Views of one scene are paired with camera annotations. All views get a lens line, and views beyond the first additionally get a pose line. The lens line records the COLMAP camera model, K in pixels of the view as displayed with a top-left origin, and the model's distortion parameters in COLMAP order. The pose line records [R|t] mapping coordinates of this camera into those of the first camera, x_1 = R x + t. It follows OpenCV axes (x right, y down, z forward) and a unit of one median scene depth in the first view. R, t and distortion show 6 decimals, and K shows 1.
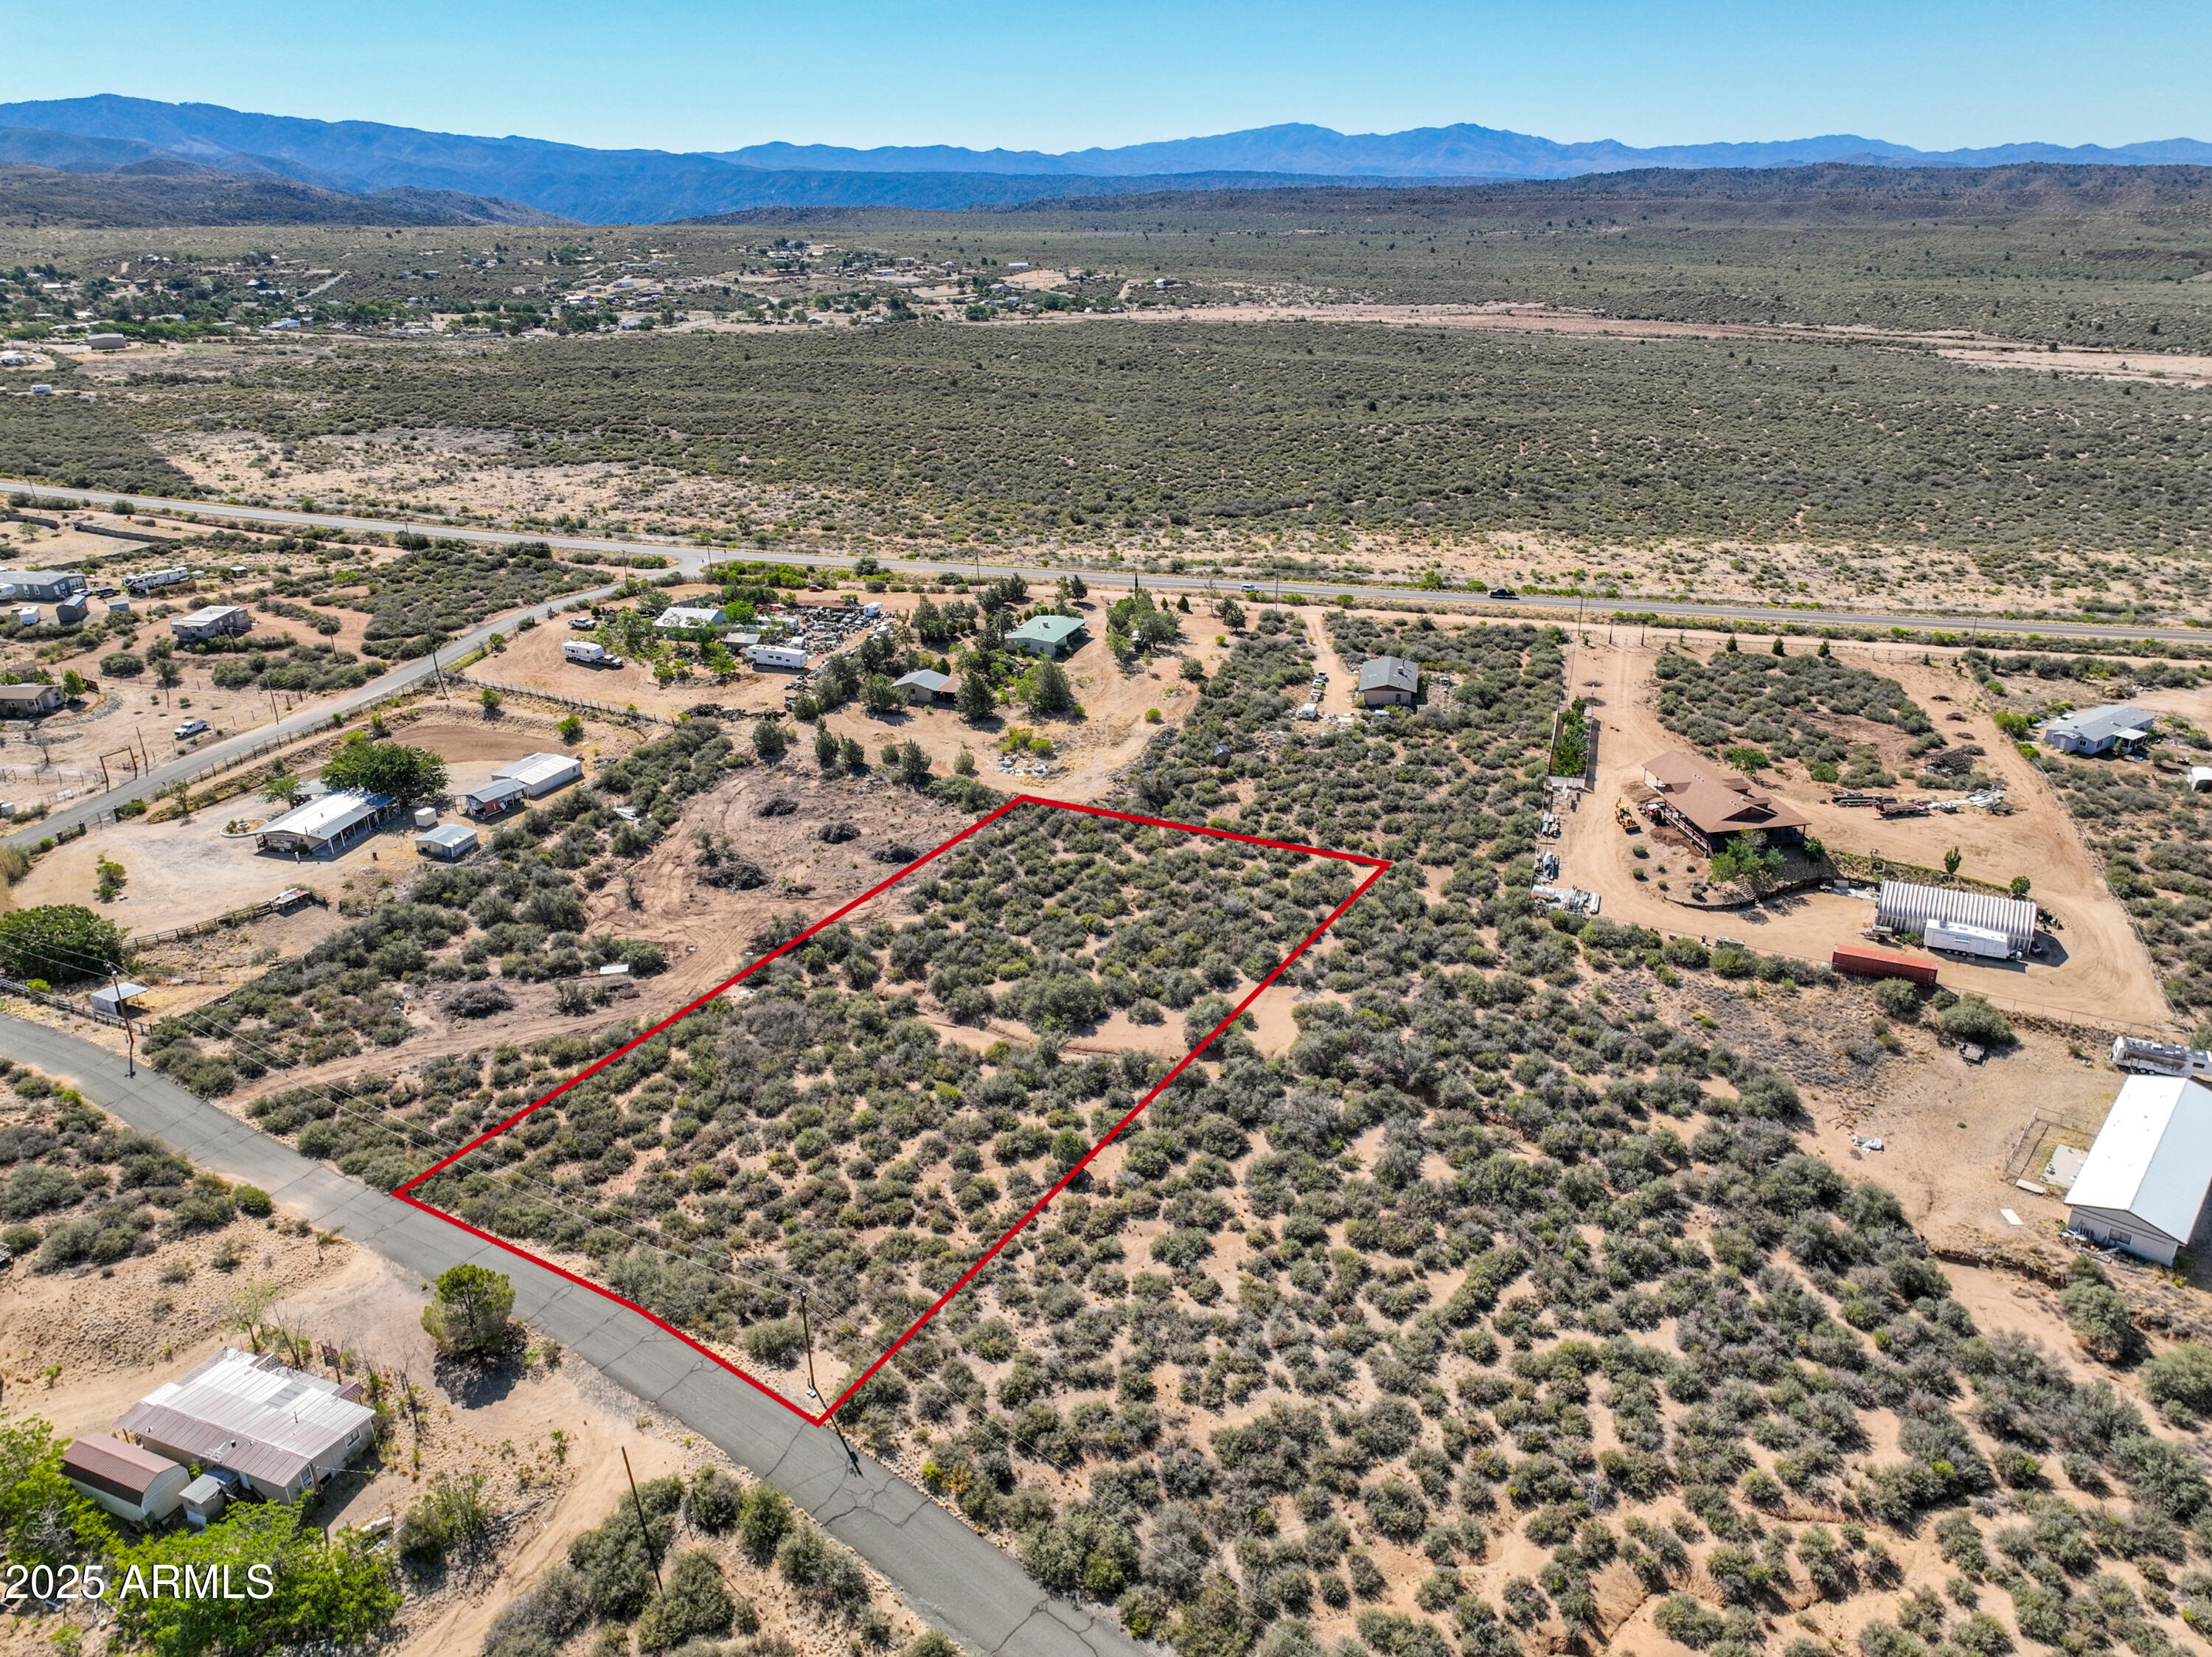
lens RADIAL K [[1551.8, 0, 1109.4], [0, 1551.8, 823.2], [0, 0, 1]] dist [0.001806, 0.016311]
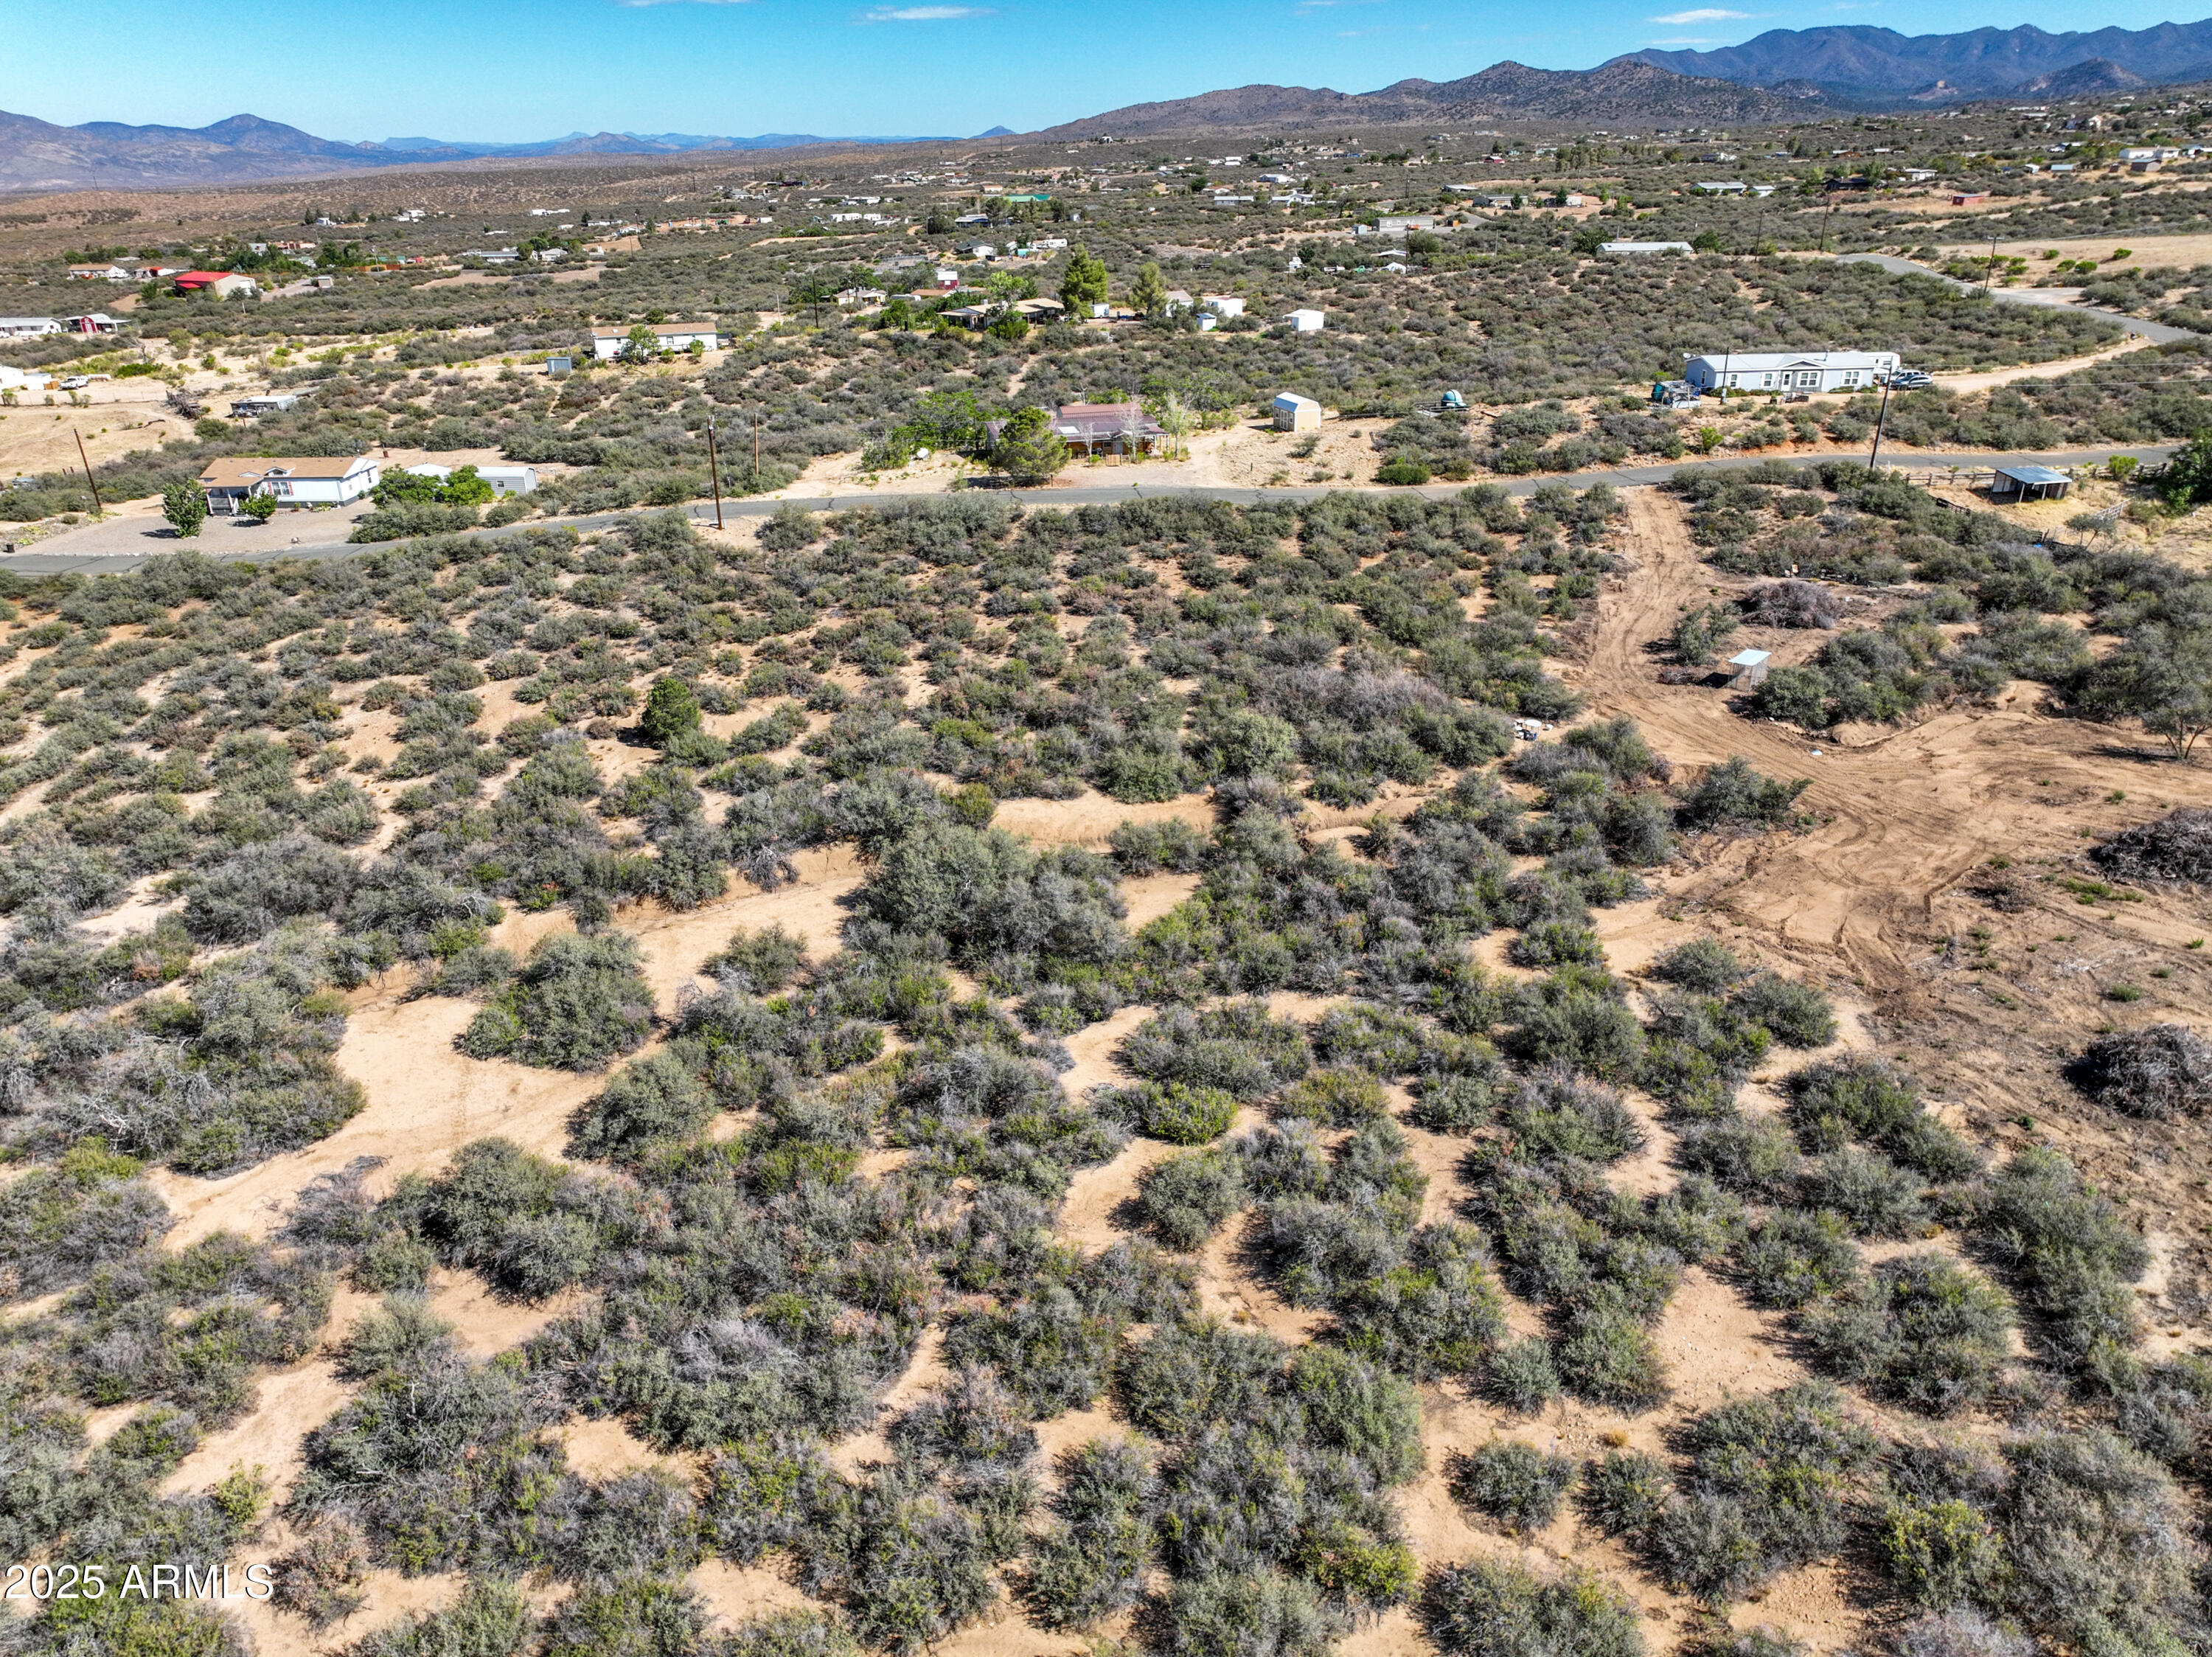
lens RADIAL K [[1551.8, 0, 1113.4], [0, 1551.8, 826.9], [0, 0, 1]] dist [0.001806, 0.016311]
pose [[-0.798930, 0.279367, -0.532602, 0.144545], [-0.195682, 0.716637, 0.669432, -0.172403], [0.568699, 0.639050, -0.517876, 1.188380]]
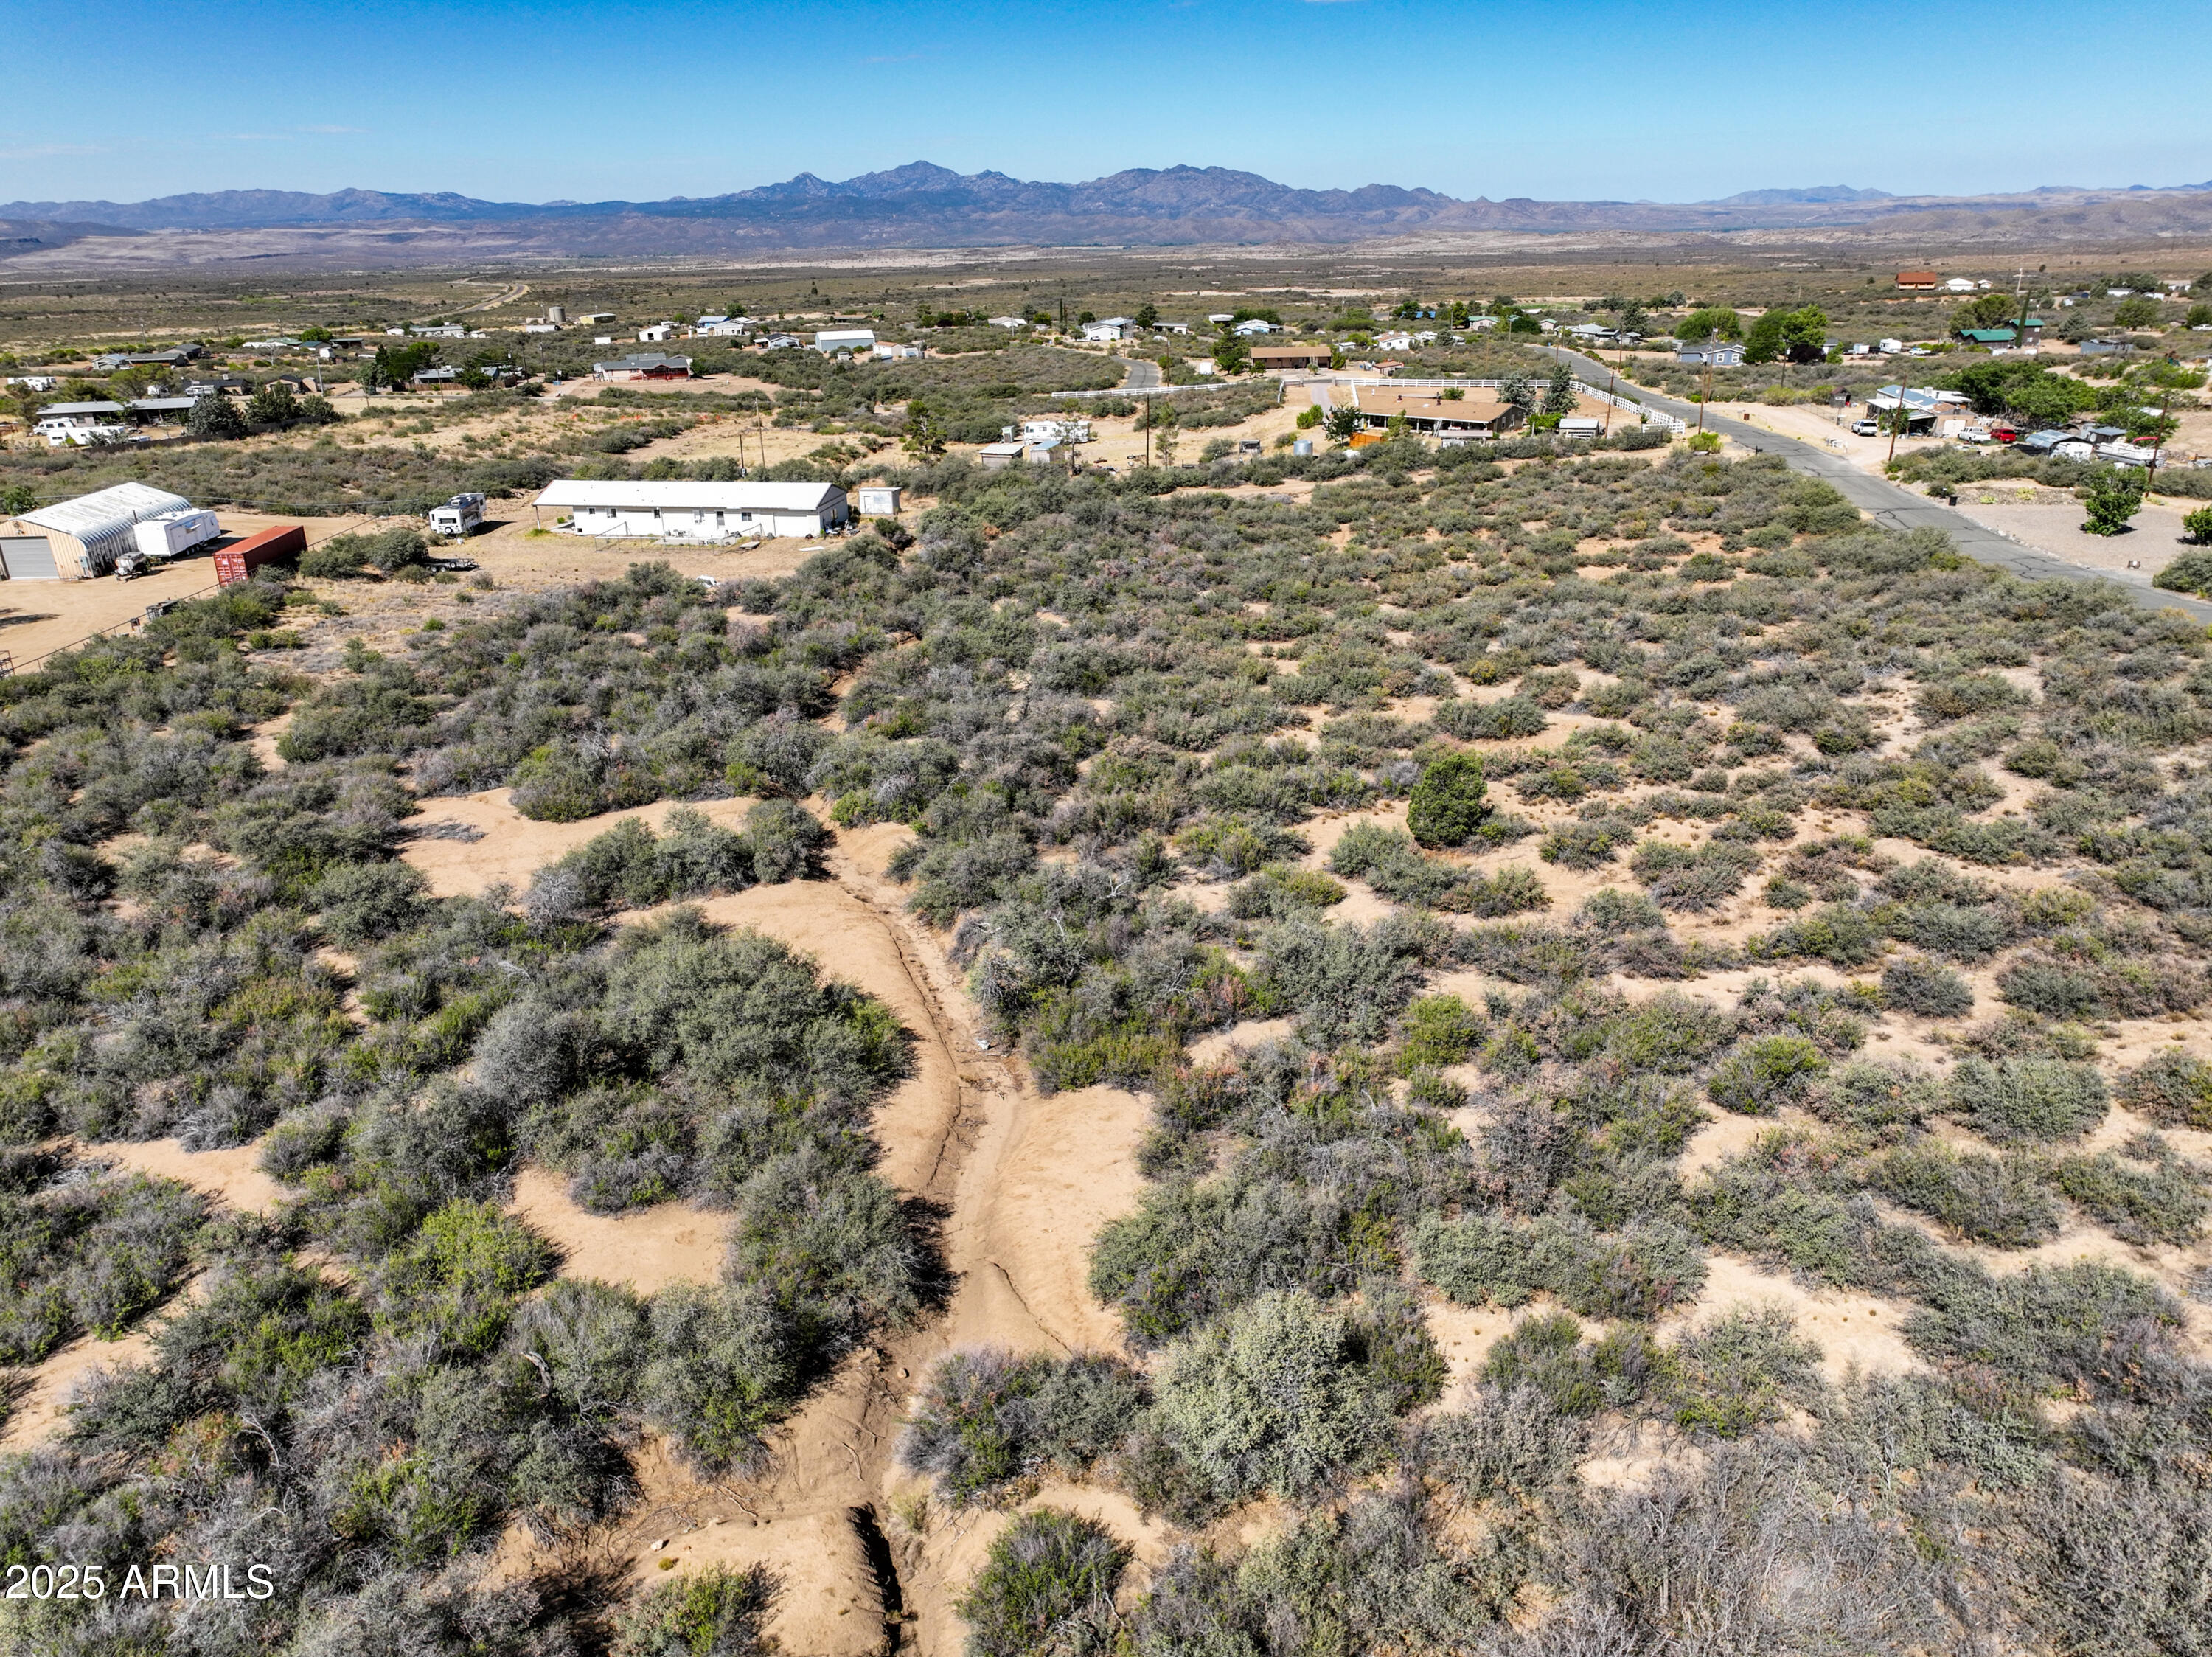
lens RADIAL K [[1551.8, 0, 1106.3], [0, 1551.8, 829.8], [0, 0, 1]] dist [0.001806, 0.016311]
pose [[-0.524788, -0.279870, 0.803909, -0.261304], [0.359798, 0.782966, 0.507454, -0.024844], [-0.771455, 0.555551, -0.310194, 0.984034]]
